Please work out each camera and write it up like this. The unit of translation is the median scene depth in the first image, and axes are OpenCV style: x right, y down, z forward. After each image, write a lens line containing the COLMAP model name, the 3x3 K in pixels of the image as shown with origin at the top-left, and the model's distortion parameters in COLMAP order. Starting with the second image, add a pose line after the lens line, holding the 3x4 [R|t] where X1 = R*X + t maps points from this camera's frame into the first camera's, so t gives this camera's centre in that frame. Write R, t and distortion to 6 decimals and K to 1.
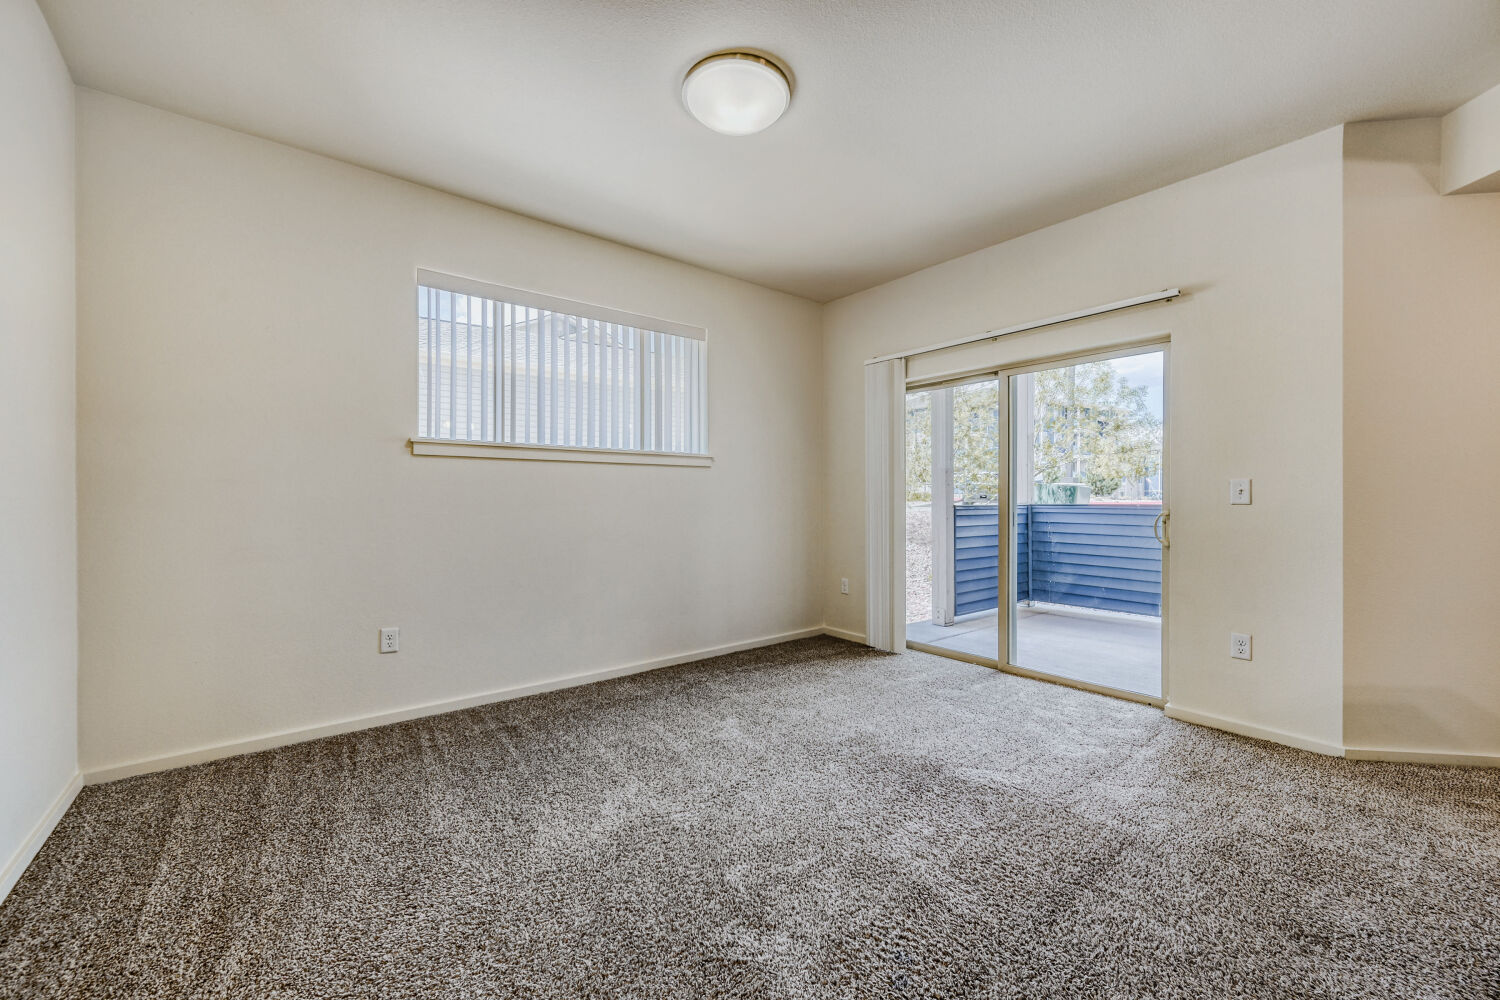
lens RADIAL K [[589.4, 0, 745.0], [0, 589.4, 499.5], [0, 0, 1]] dist [-0.002633, -0.000066]
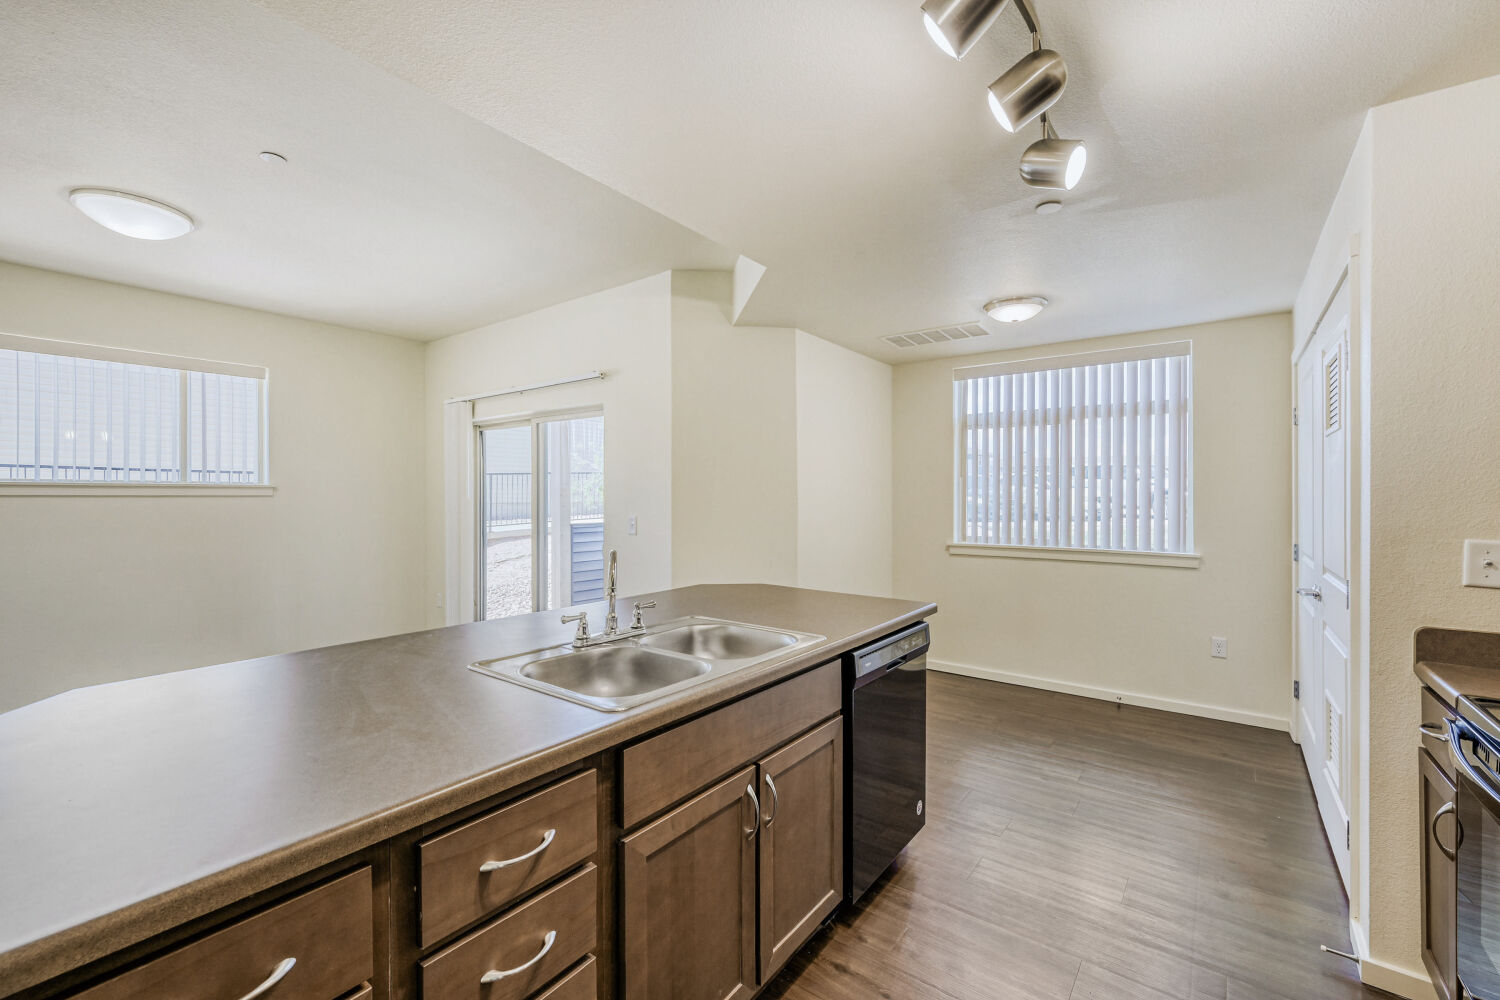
lens RADIAL K [[626.6, 0, 745.9], [0, 626.6, 499.5], [0, 0, 1]] dist [0.002738, 0.000352]
pose [[0.969000, -0.002118, 0.247054, 0.490889], [0.001041, 0.999989, 0.004492, -0.053434], [-0.247060, -0.004096, 0.968991, -0.315113]]
